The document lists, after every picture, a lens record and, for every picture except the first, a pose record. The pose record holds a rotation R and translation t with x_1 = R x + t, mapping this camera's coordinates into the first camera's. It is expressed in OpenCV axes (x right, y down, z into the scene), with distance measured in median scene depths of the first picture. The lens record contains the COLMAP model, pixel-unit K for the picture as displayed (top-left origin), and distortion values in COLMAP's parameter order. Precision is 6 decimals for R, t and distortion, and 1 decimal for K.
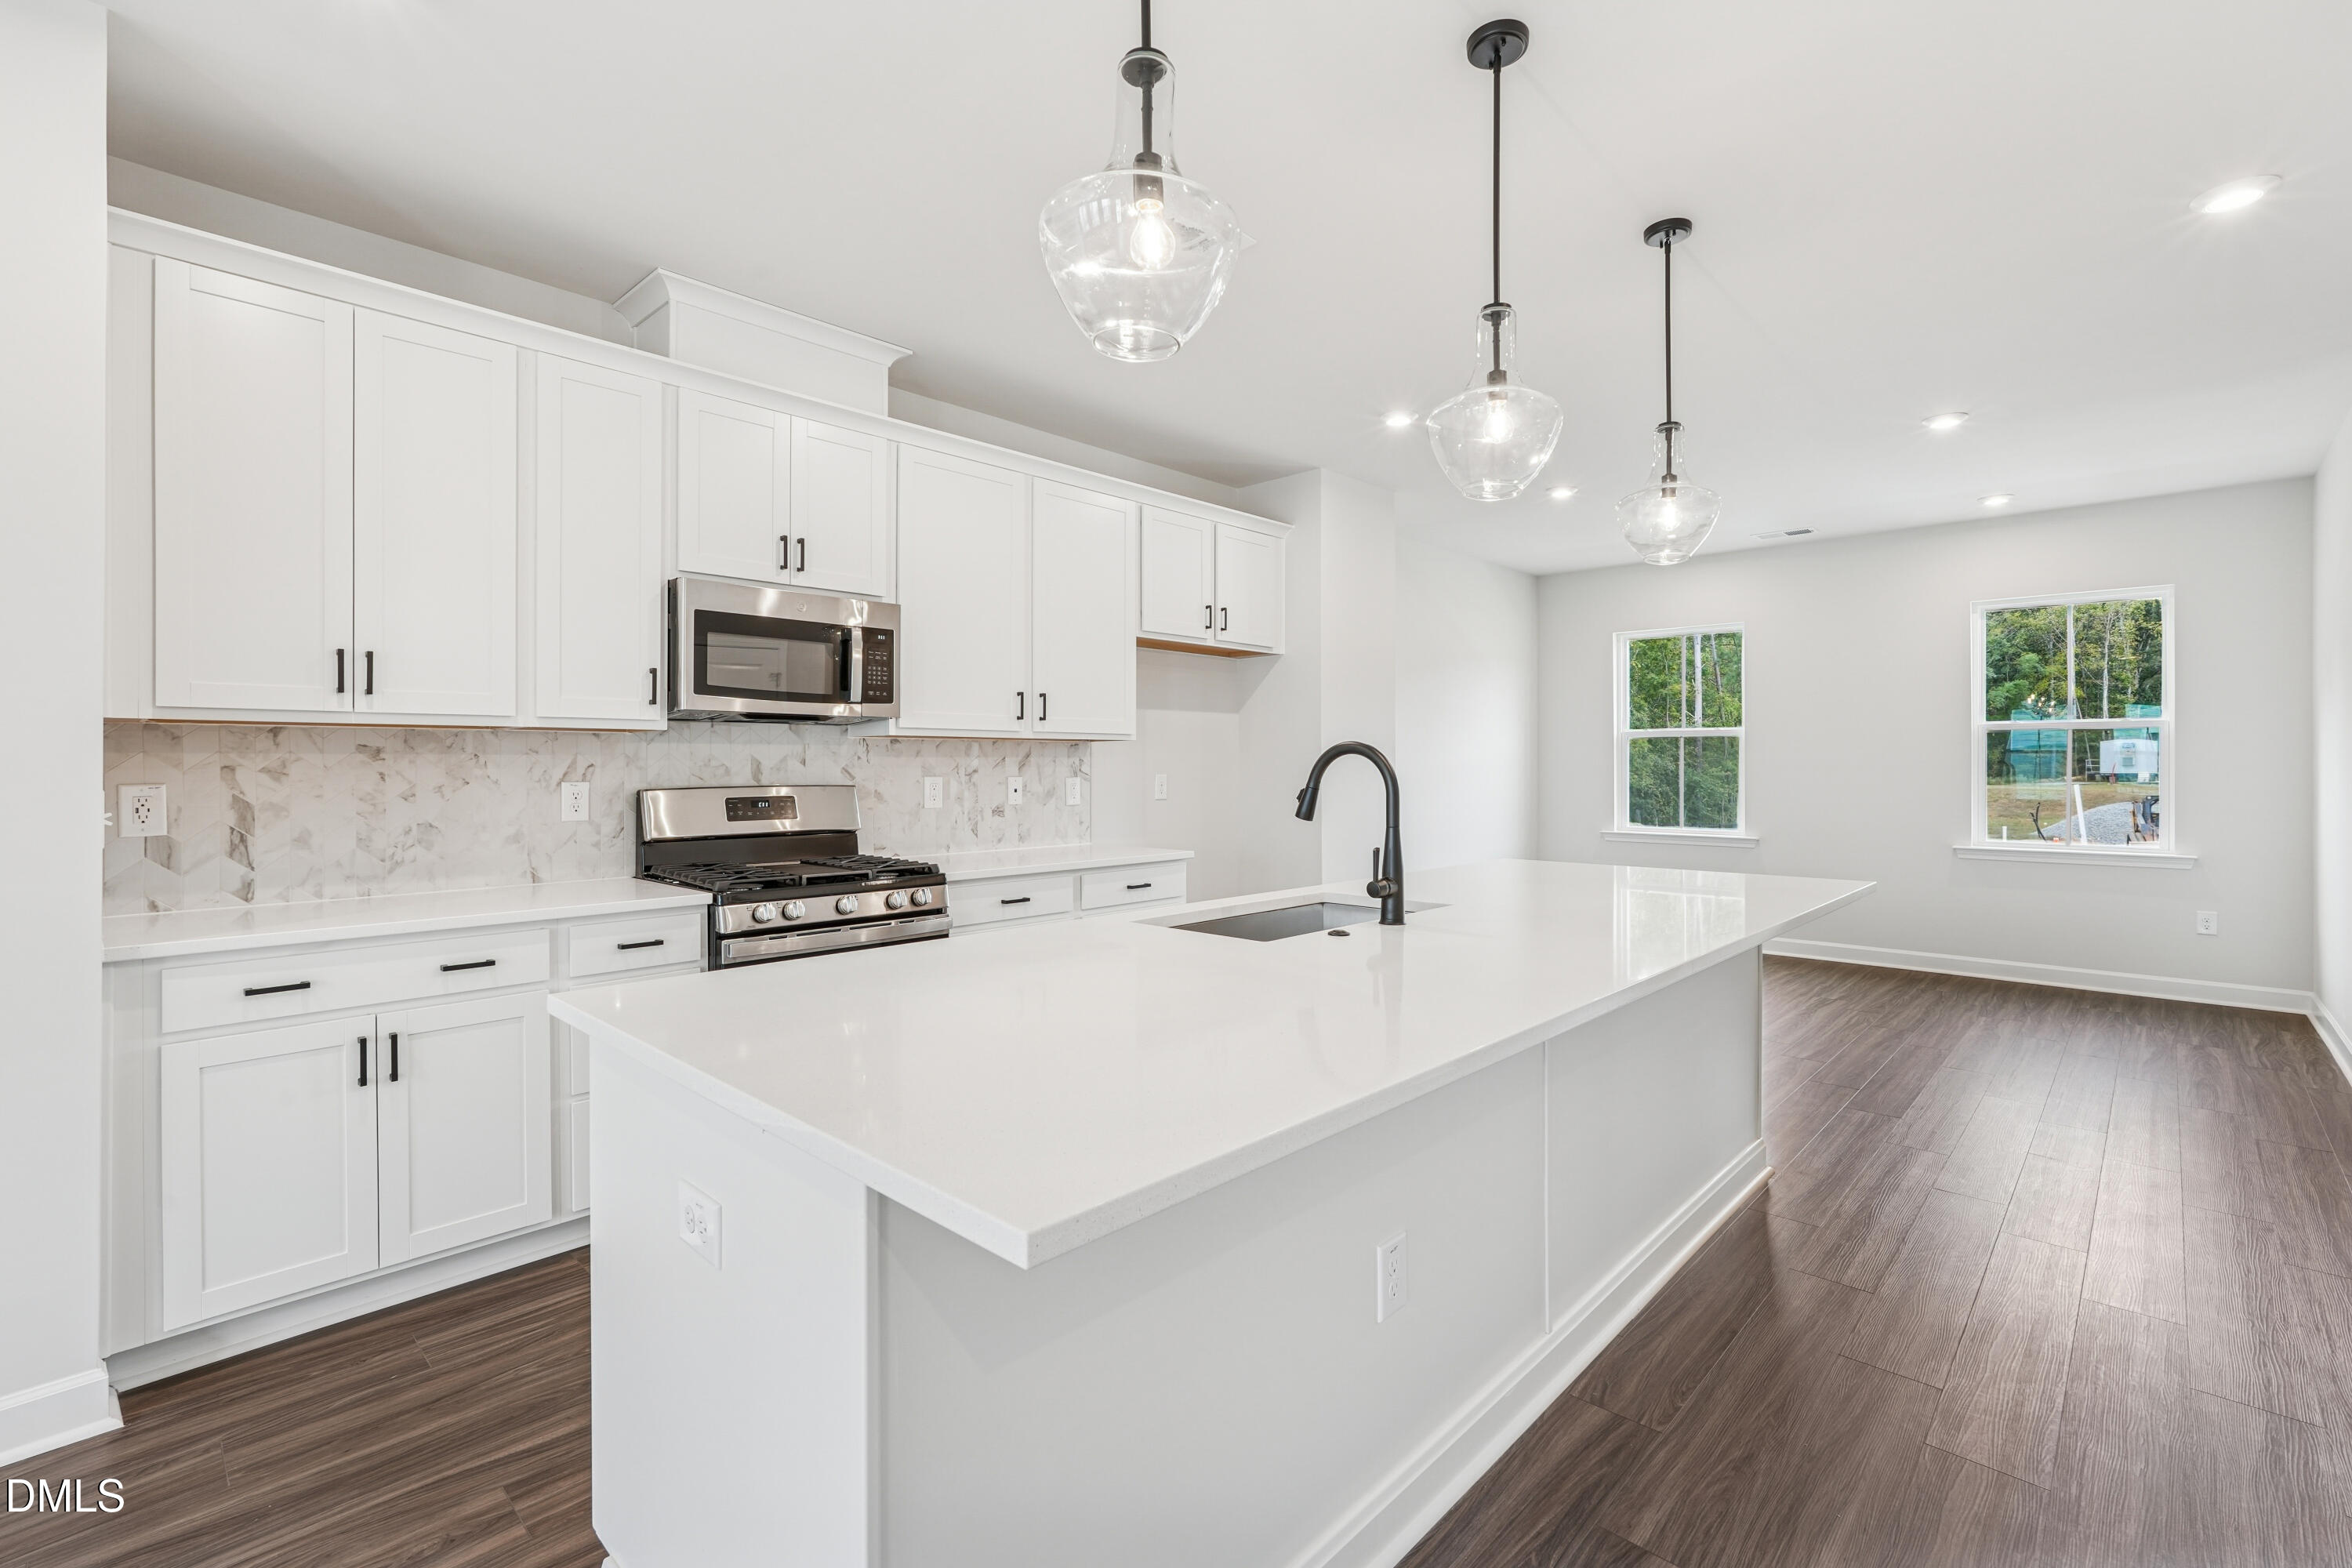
lens RADIAL K [[1039.1, 0, 1180.7], [0, 1039.1, 771.5], [0, 0, 1]] dist [-0.016770, 0.001991]
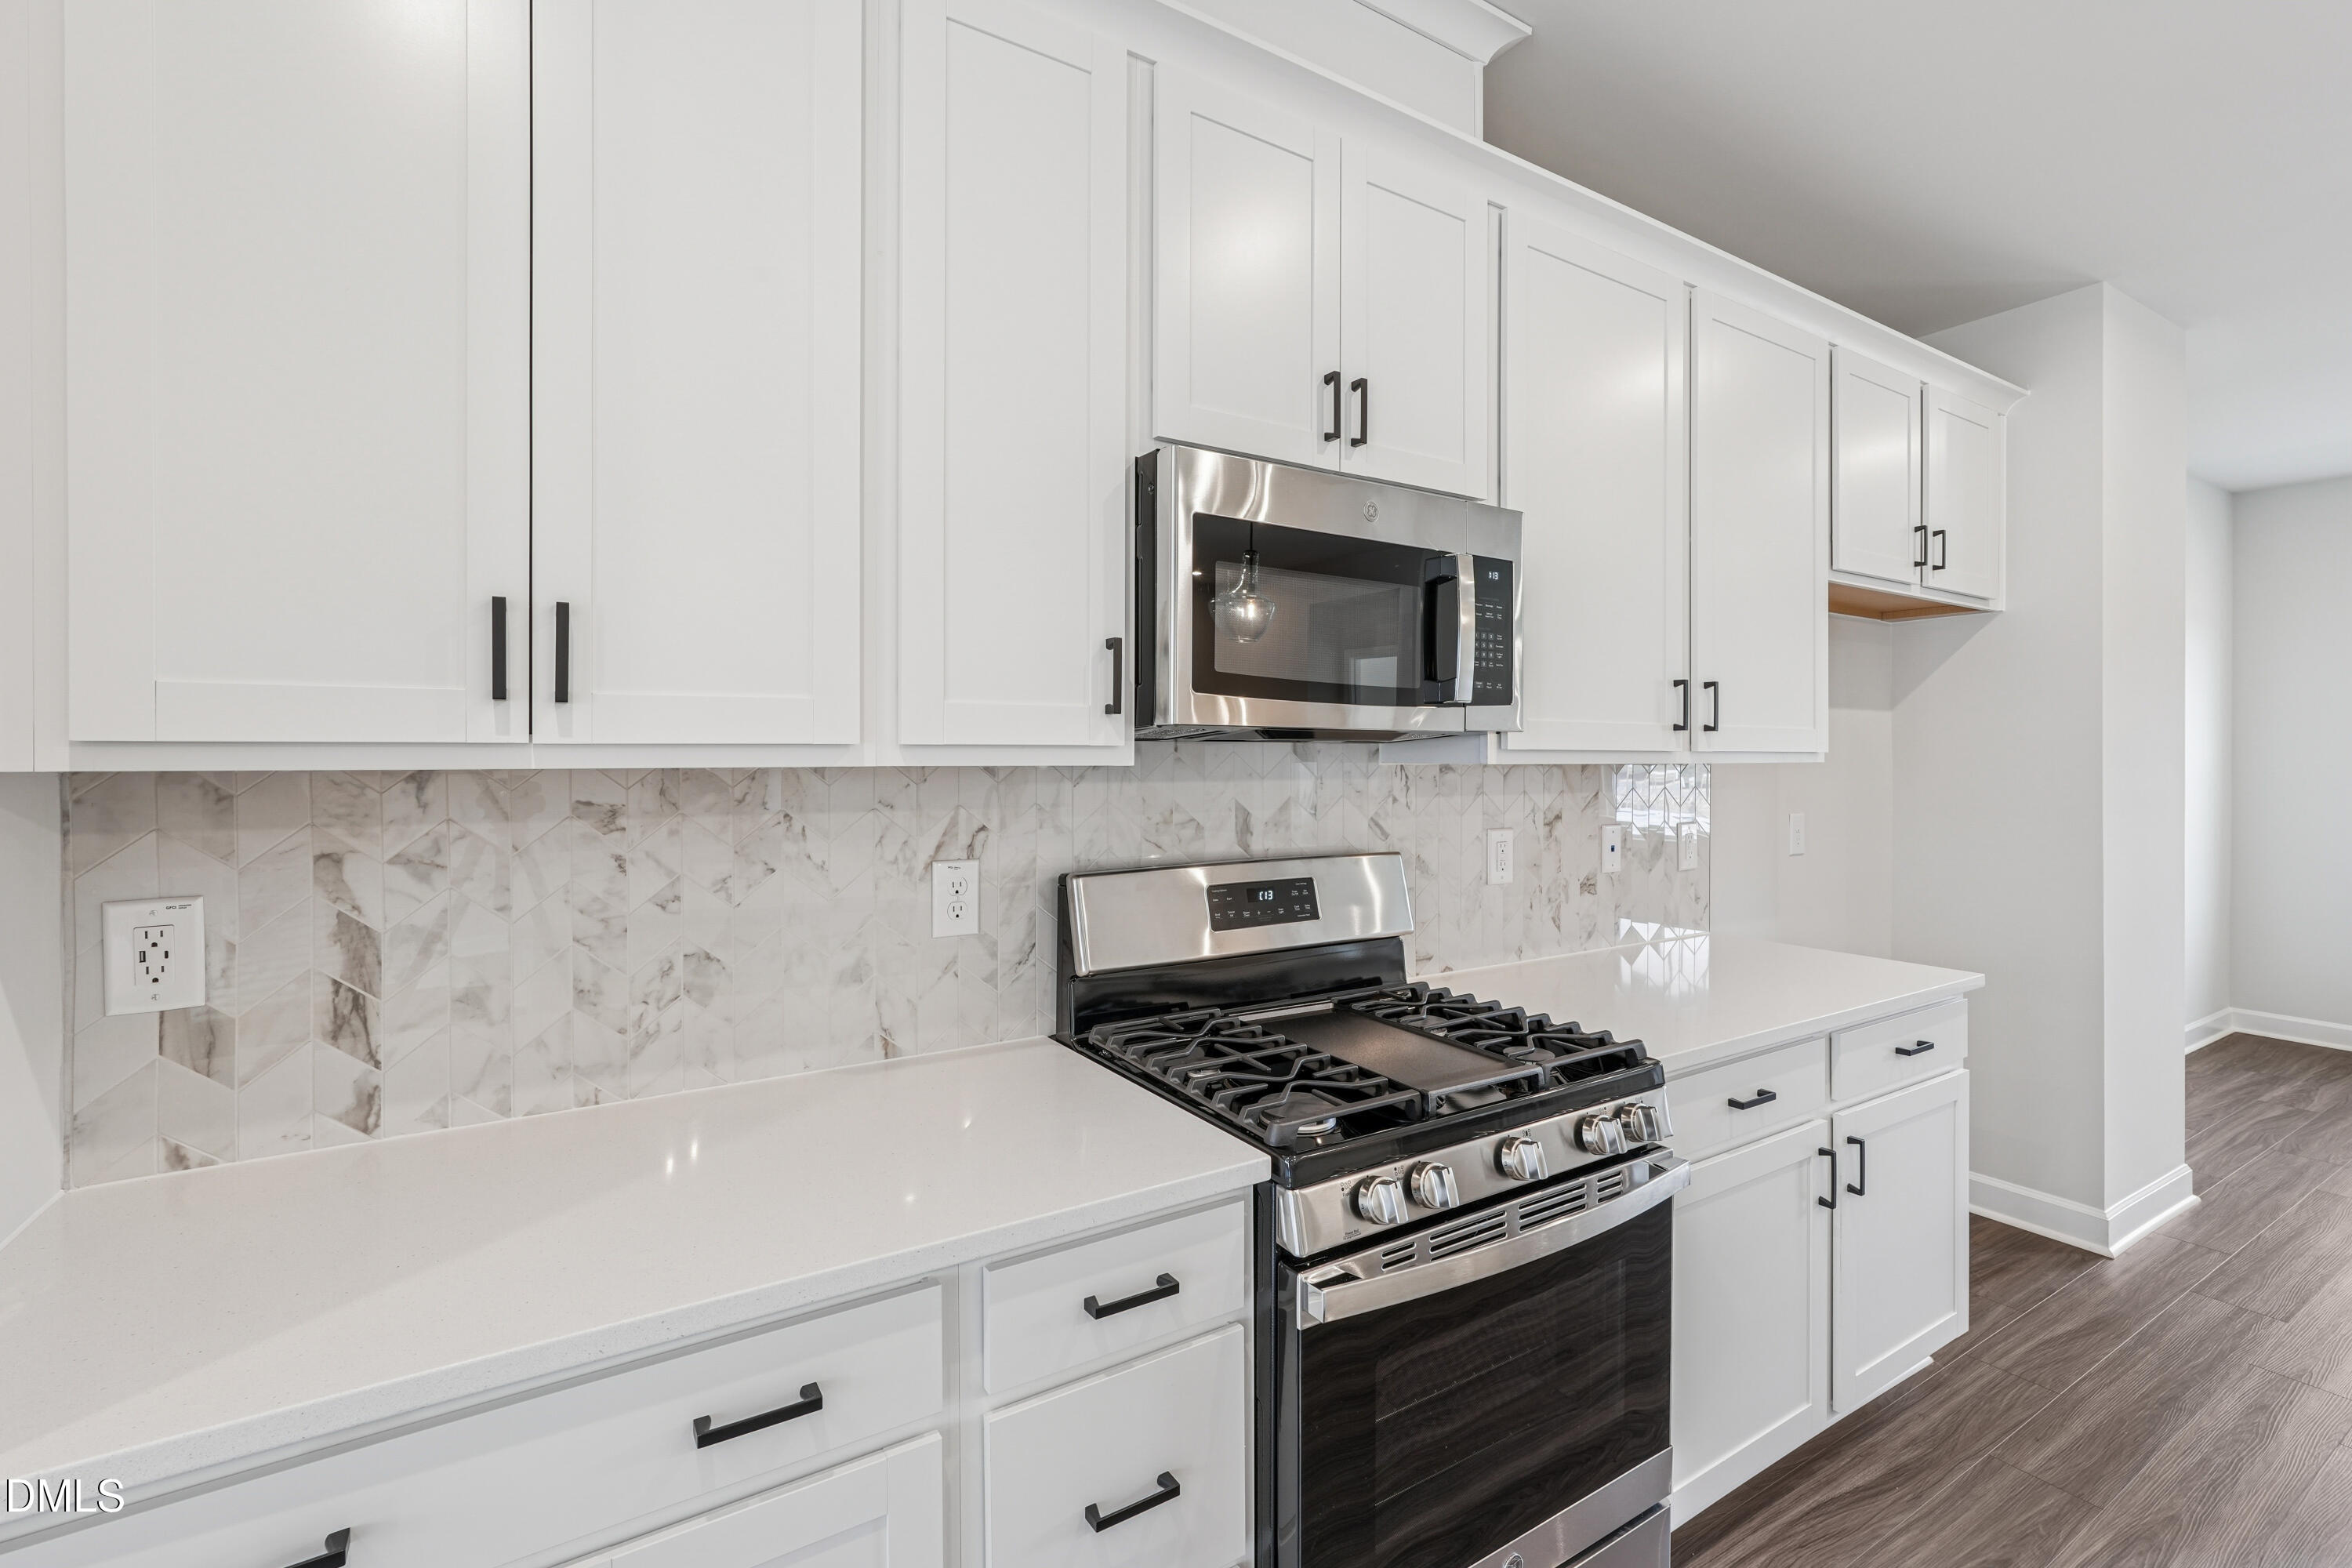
lens RADIAL K [[1039.1, 0, 1176.7], [0, 1039.1, 776.9], [0, 0, 1]] dist [-0.016770, 0.001991]
pose [[0.968091, 0.010028, -0.250400, -0.359263], [-0.005574, 0.999814, 0.018489, -0.044848], [0.250539, -0.016503, 0.967966, 0.538409]]
